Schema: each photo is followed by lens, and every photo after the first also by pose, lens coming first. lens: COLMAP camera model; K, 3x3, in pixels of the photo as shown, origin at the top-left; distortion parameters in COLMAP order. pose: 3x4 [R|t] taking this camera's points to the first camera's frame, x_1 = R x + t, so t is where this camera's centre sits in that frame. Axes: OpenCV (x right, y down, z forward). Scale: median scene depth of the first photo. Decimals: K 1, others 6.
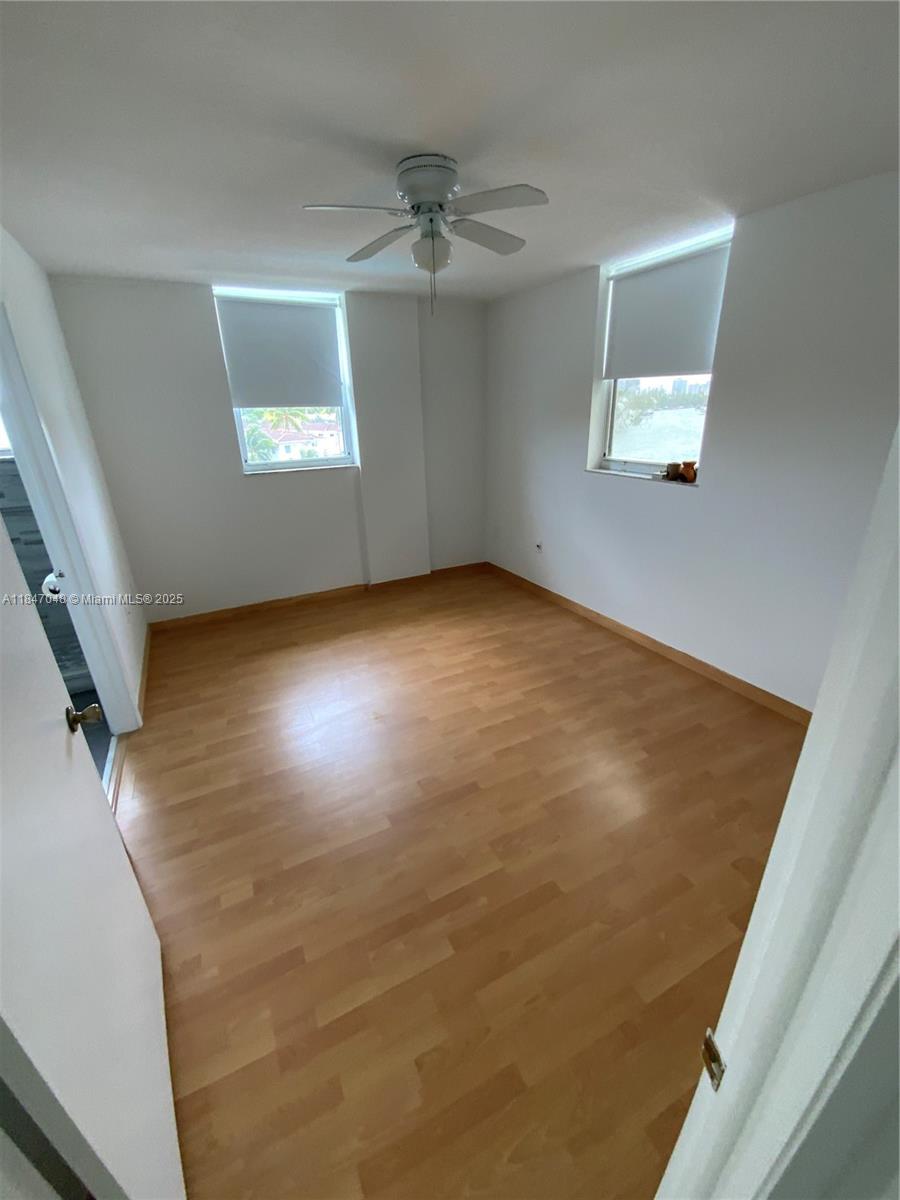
lens RADIAL K [[484.7, 0, 449.1], [0, 484.7, 595.4], [0, 0, 1]] dist [0.001304, -0.000162]
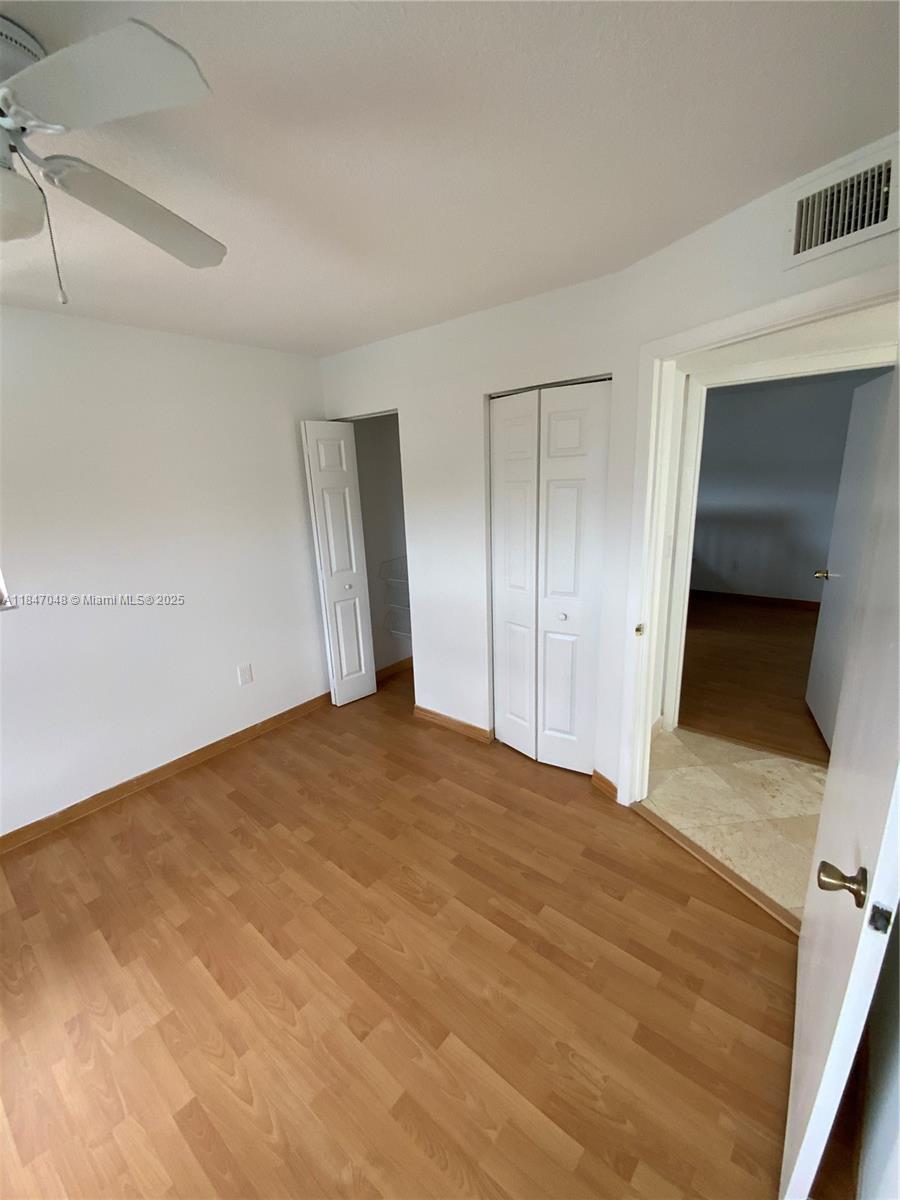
lens RADIAL K [[484.7, 0, 449.1], [0, 484.7, 595.4], [0, 0, 1]] dist [0.001304, -0.000162]
pose [[-0.360893, -0.198618, 0.911212, -0.705760], [0.399093, 0.850185, 0.343380, -0.360493], [-0.842900, 0.487581, -0.227559, 0.911107]]
